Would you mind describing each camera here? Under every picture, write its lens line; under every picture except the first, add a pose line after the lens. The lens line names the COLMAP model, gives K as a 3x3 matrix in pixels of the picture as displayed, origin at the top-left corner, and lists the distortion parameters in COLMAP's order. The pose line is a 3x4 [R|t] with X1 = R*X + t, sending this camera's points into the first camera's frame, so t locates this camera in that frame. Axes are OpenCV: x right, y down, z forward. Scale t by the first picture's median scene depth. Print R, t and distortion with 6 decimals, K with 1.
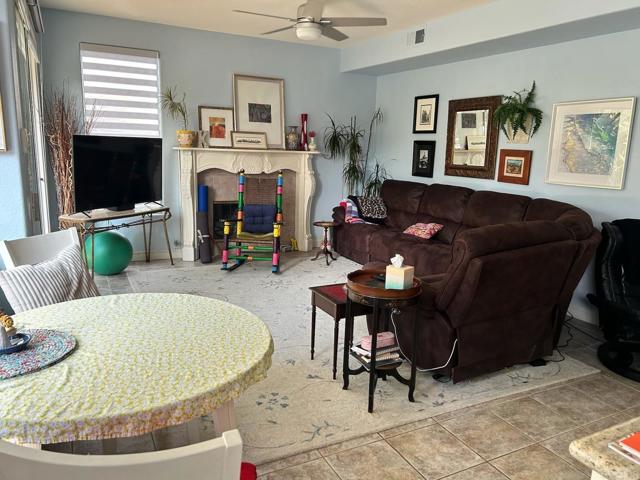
lens RADIAL K [[480.4, 0, 321.6], [0, 480.4, 238.9], [0, 0, 1]] dist [0.009424, -0.029126]
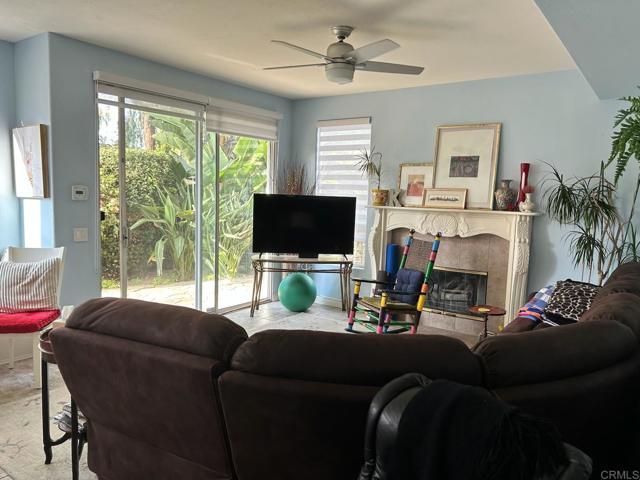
lens RADIAL K [[480.4, 0, 319.2], [0, 480.4, 241.9], [0, 0, 1]] dist [0.009424, -0.029126]
pose [[0.437748, 0.071870, -0.896221, 0.546131], [-0.182936, 0.983069, -0.010518, -0.077521], [0.880291, 0.168555, 0.443484, 0.432510]]
